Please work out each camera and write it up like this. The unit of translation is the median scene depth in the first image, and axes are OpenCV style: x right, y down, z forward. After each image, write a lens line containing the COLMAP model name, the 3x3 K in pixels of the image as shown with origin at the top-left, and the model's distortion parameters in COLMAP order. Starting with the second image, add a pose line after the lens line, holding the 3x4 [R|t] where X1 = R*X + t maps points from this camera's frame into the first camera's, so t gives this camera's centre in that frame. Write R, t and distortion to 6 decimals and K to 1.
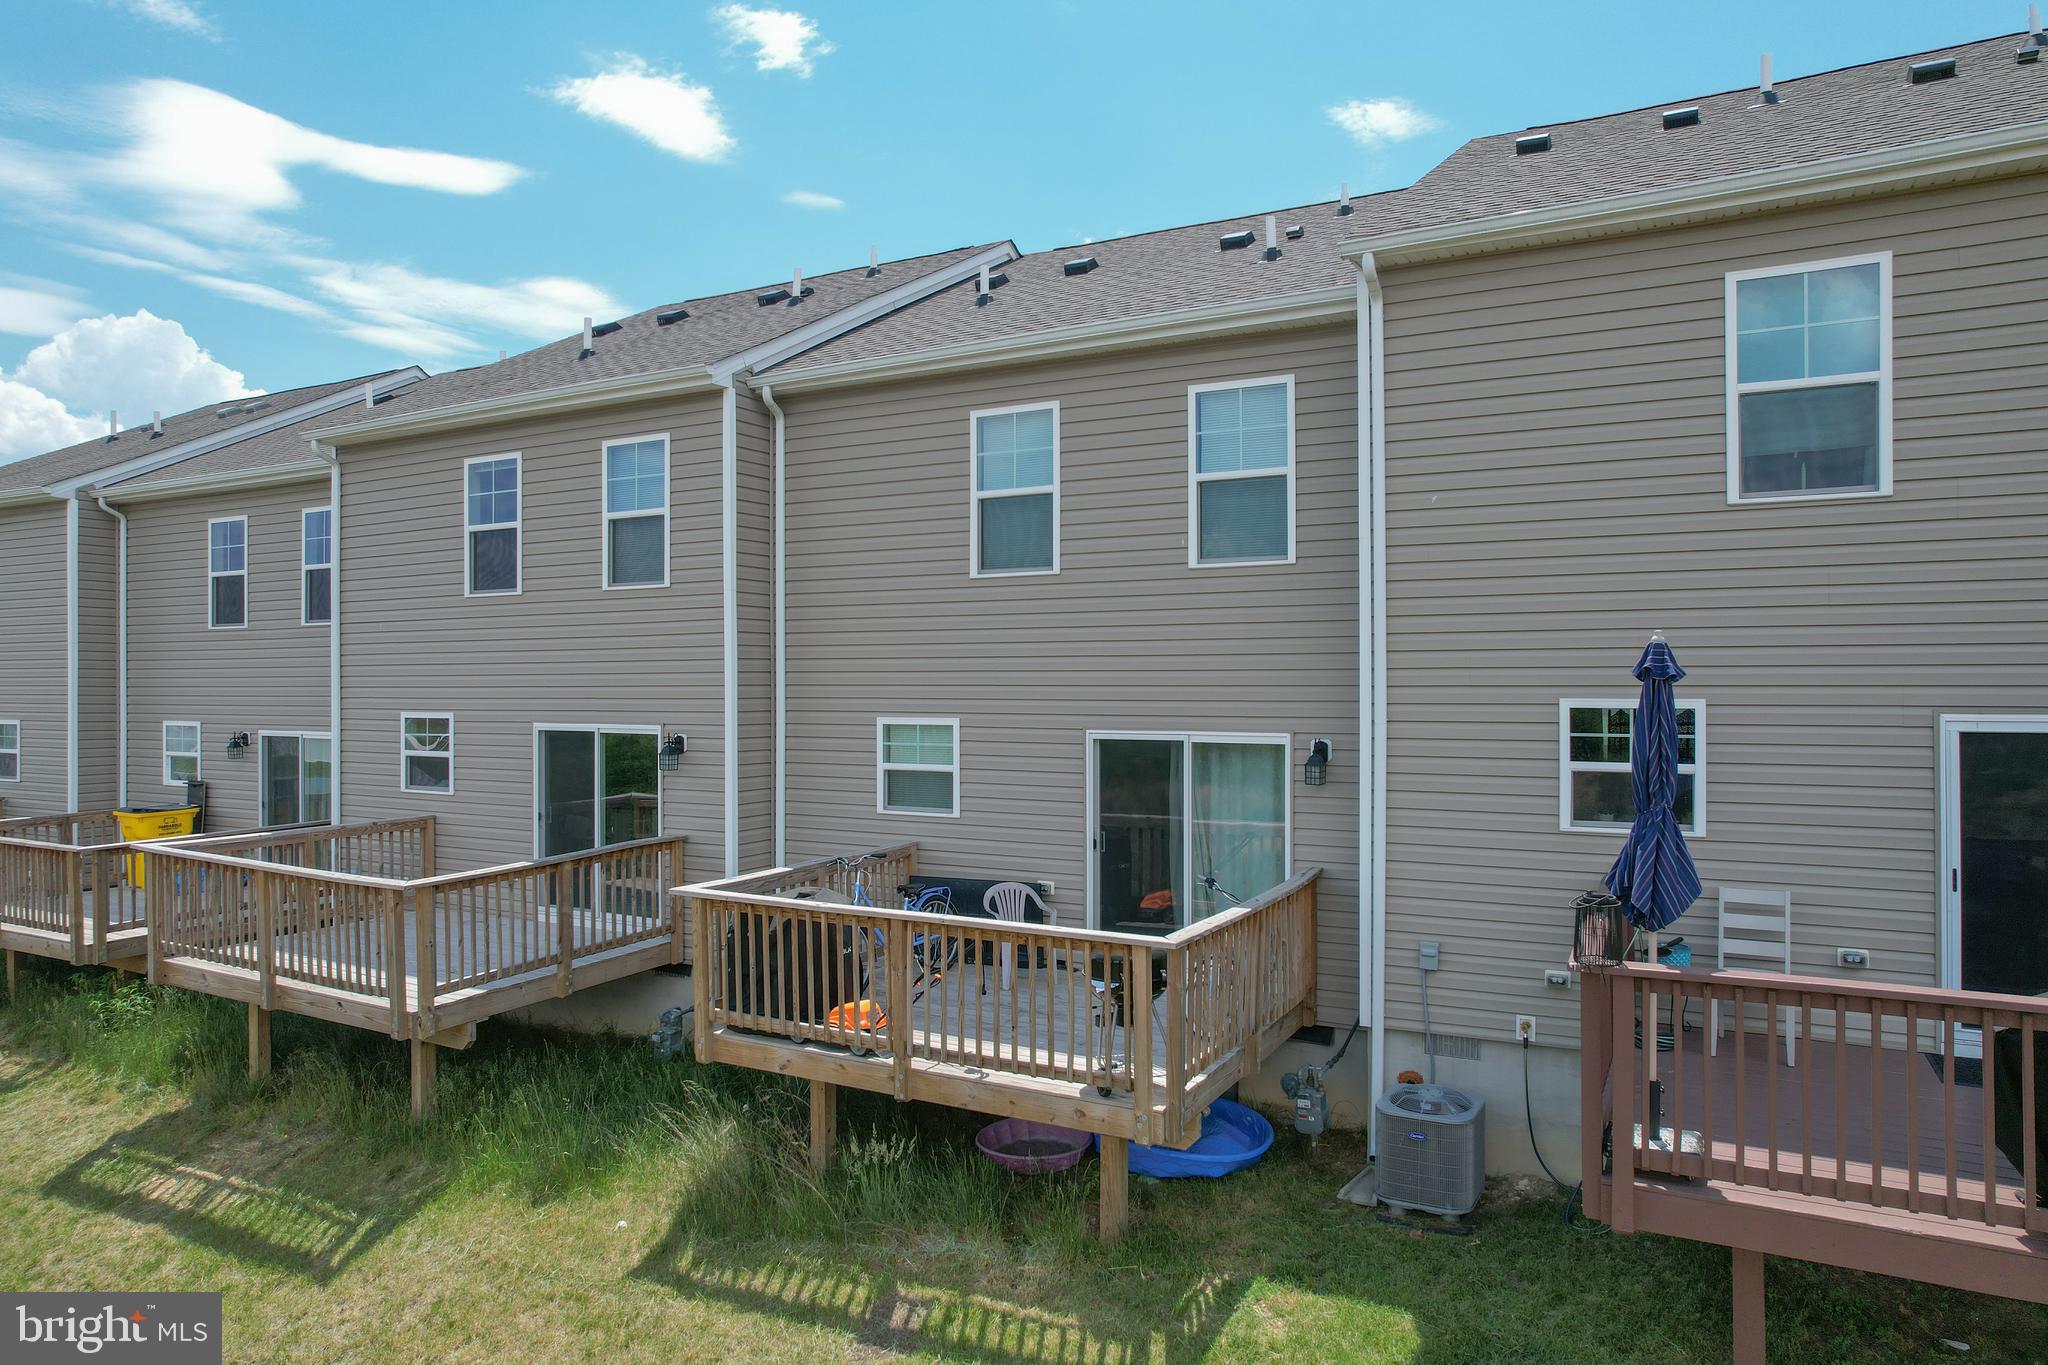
lens RADIAL K [[1304.8, 0, 1024.4], [0, 1304.8, 674.6], [0, 0, 1]] dist [-0.073448, 0.064918]
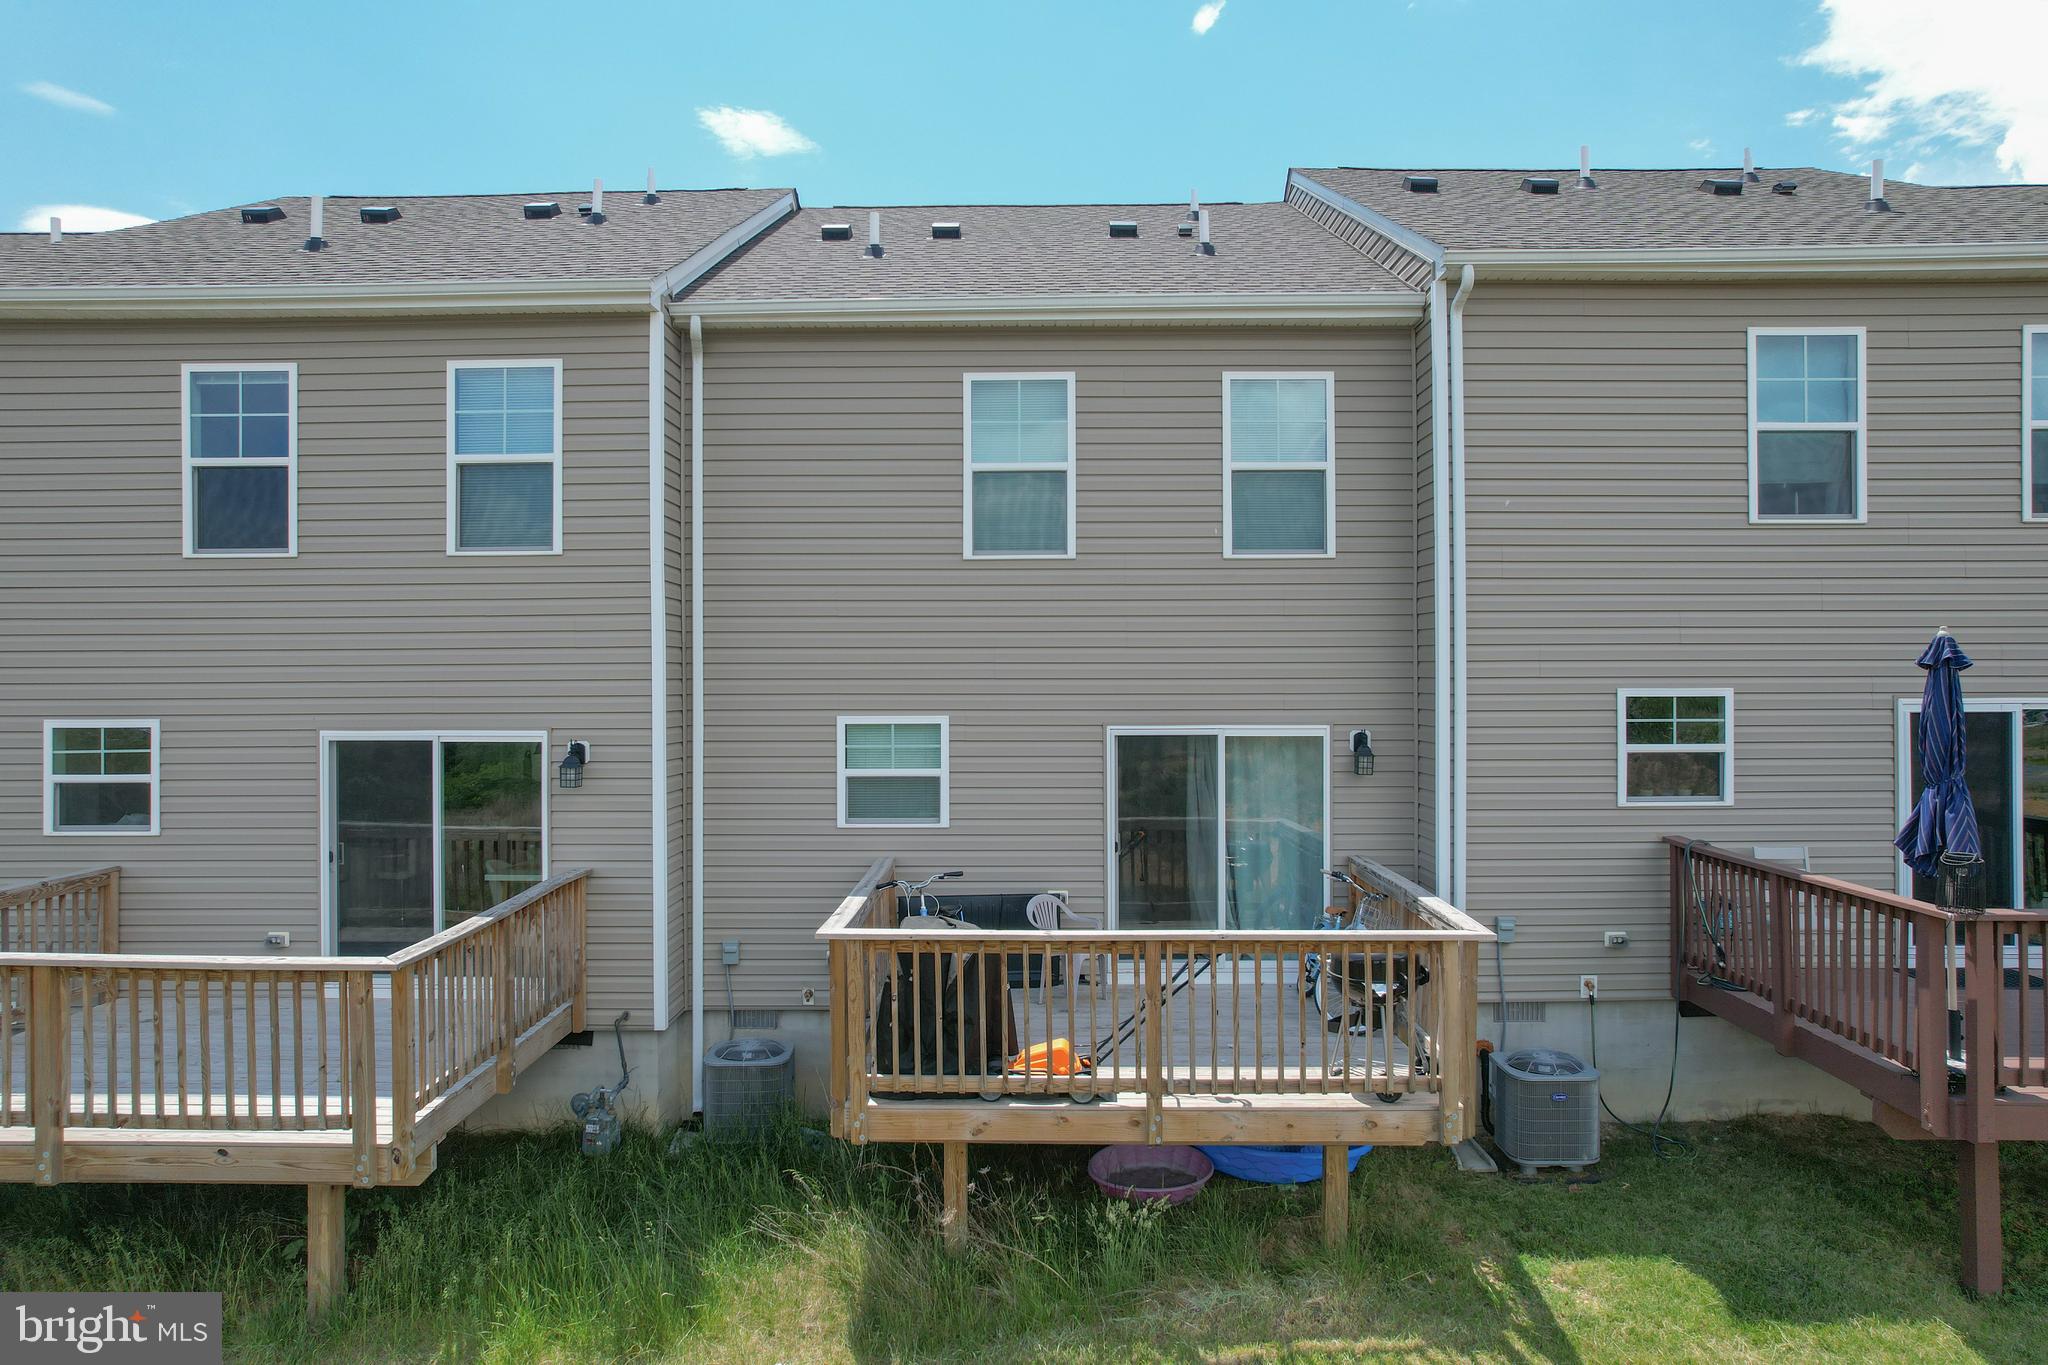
lens RADIAL K [[1304.8, 0, 1034.1], [0, 1304.8, 676.8], [0, 0, 1]] dist [-0.073448, 0.064918]
pose [[0.884460, 0.001641, 0.466614, -0.469822], [-0.000974, 0.999998, -0.001671, 0.009154], [-0.466616, 0.001023, 0.884460, 0.210145]]
